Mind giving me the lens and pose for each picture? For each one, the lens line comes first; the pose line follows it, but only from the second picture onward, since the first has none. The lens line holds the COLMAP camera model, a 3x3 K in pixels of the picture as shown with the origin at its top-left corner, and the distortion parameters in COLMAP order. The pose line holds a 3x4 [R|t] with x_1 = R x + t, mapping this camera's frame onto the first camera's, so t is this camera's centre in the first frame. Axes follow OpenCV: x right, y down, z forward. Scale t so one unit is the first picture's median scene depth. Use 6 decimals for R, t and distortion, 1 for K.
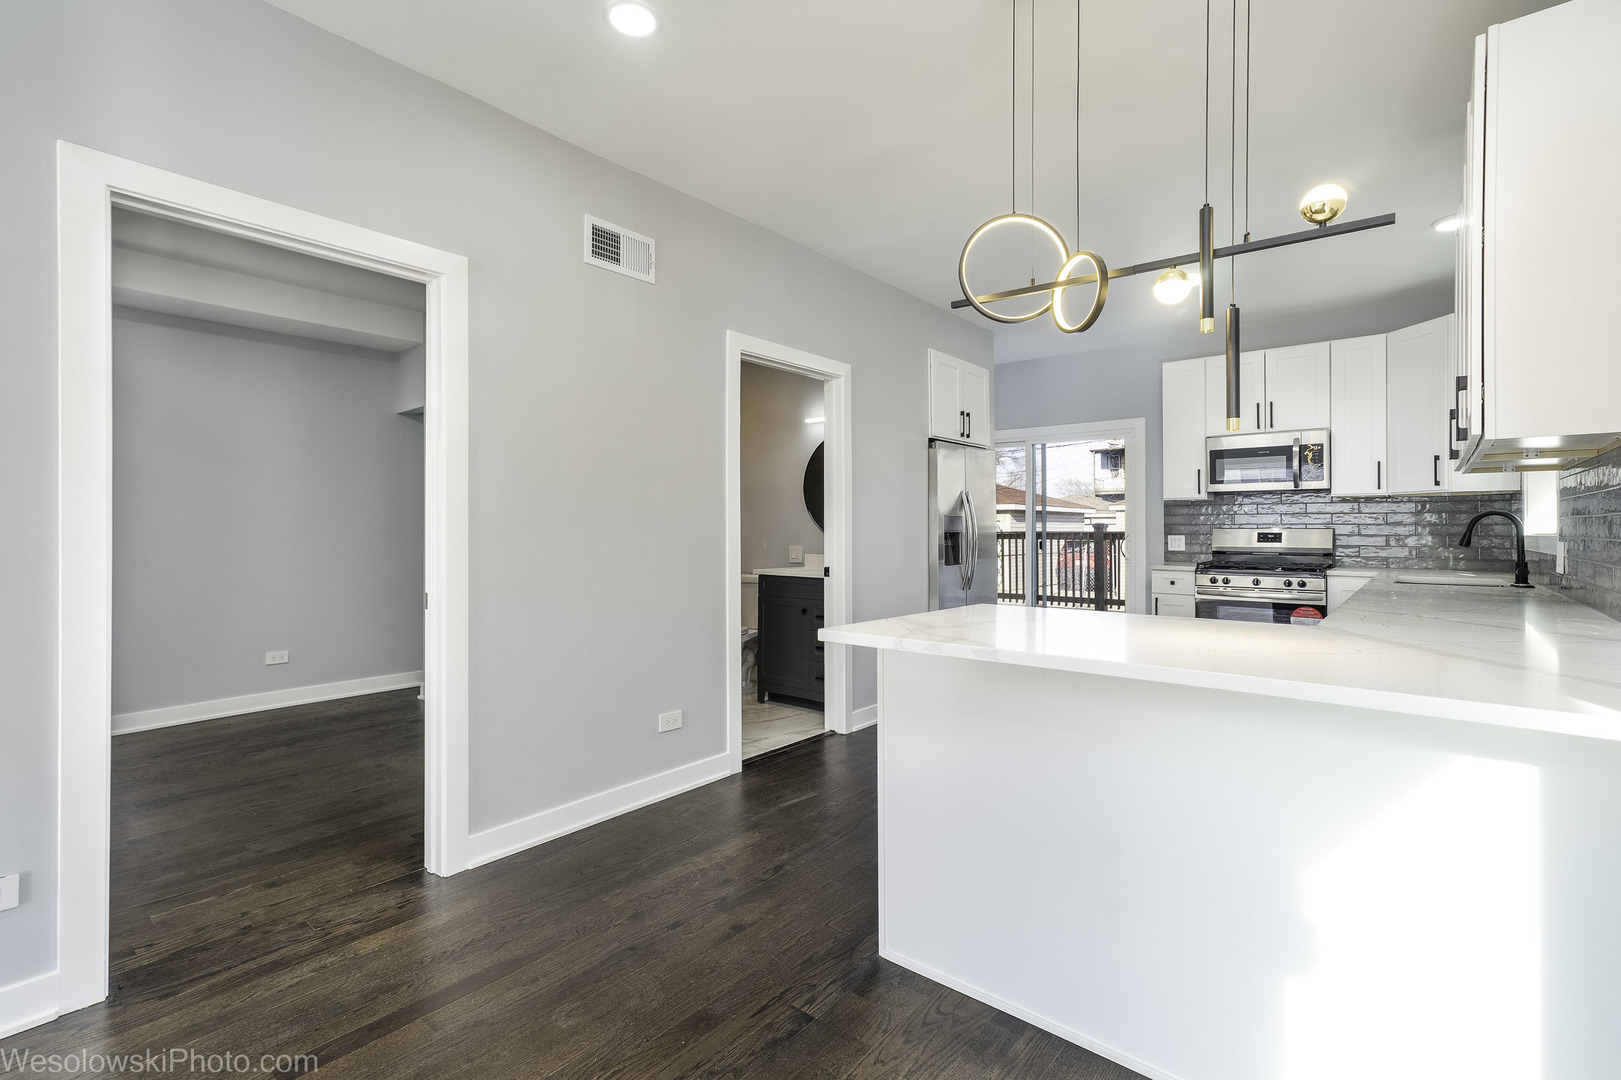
lens RADIAL K [[734.2, 0, 802.2], [0, 734.2, 528.7], [0, 0, 1]] dist [0.001774, 0.006571]
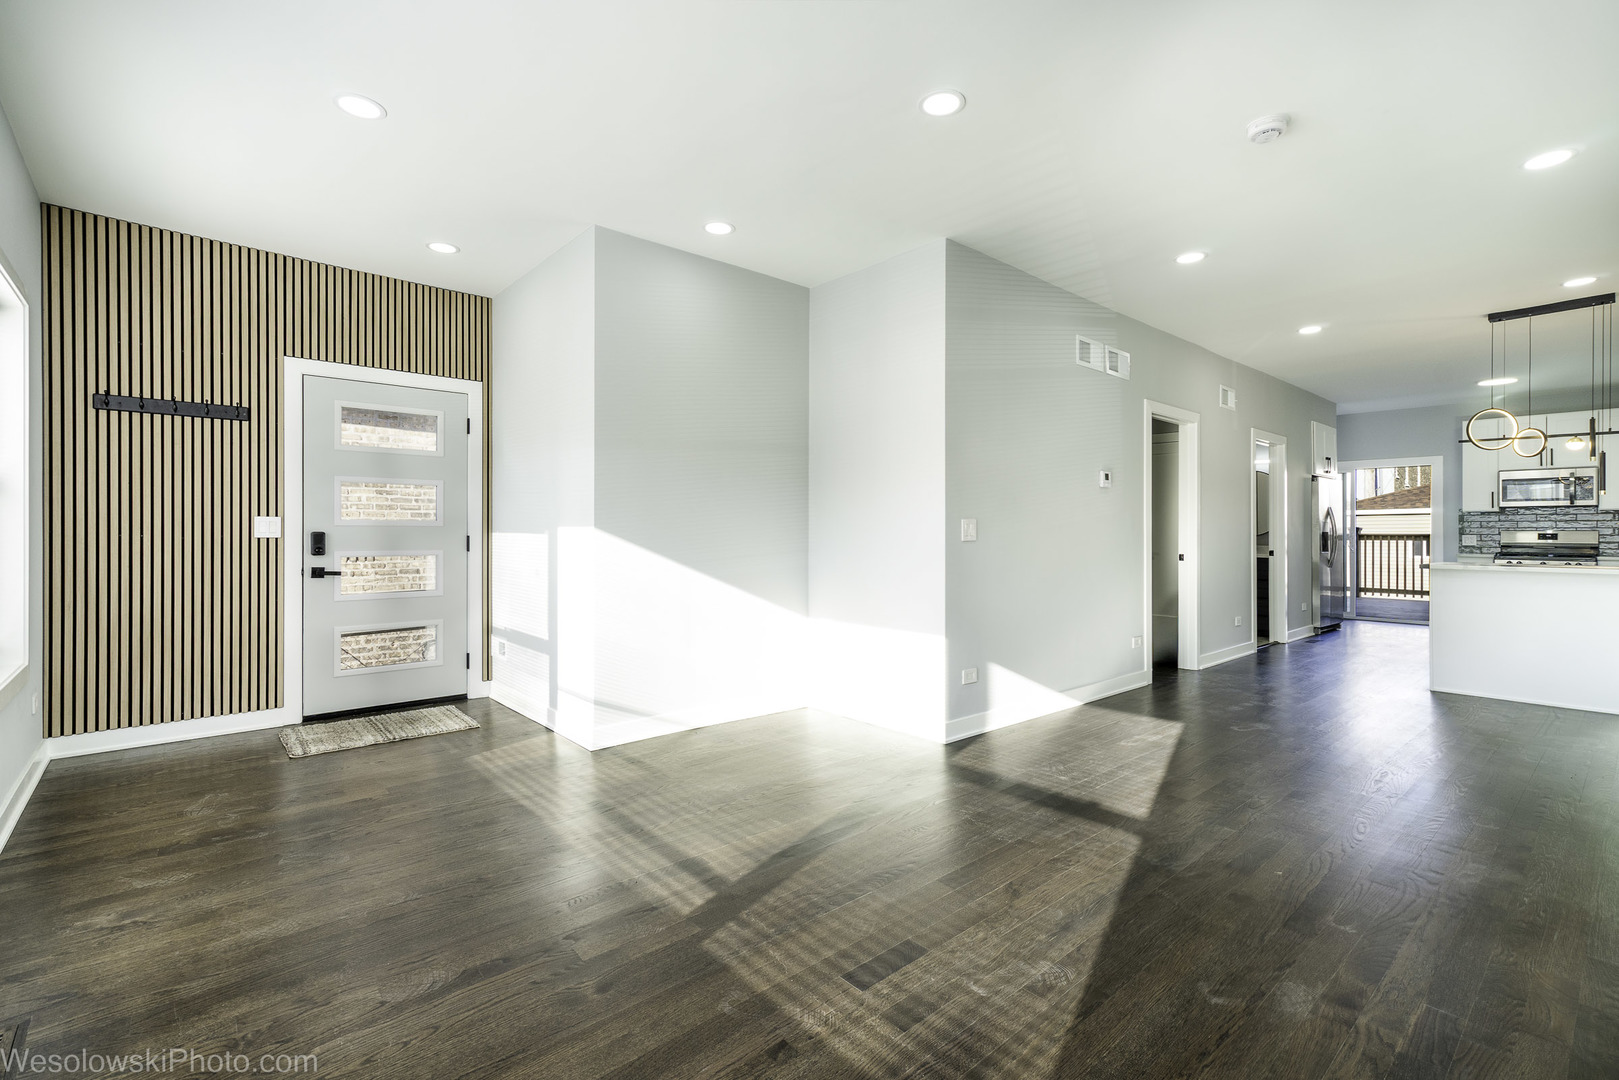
lens RADIAL K [[733.3, 0, 826.2], [0, 733.3, 528.1], [0, 0, 1]] dist [0.001774, 0.006571]
pose [[0.990876, 0.007369, -0.134572, -0.659313], [-0.007524, 0.999971, -0.000640, 0.006955], [0.134563, 0.001647, 0.990904, -0.739066]]
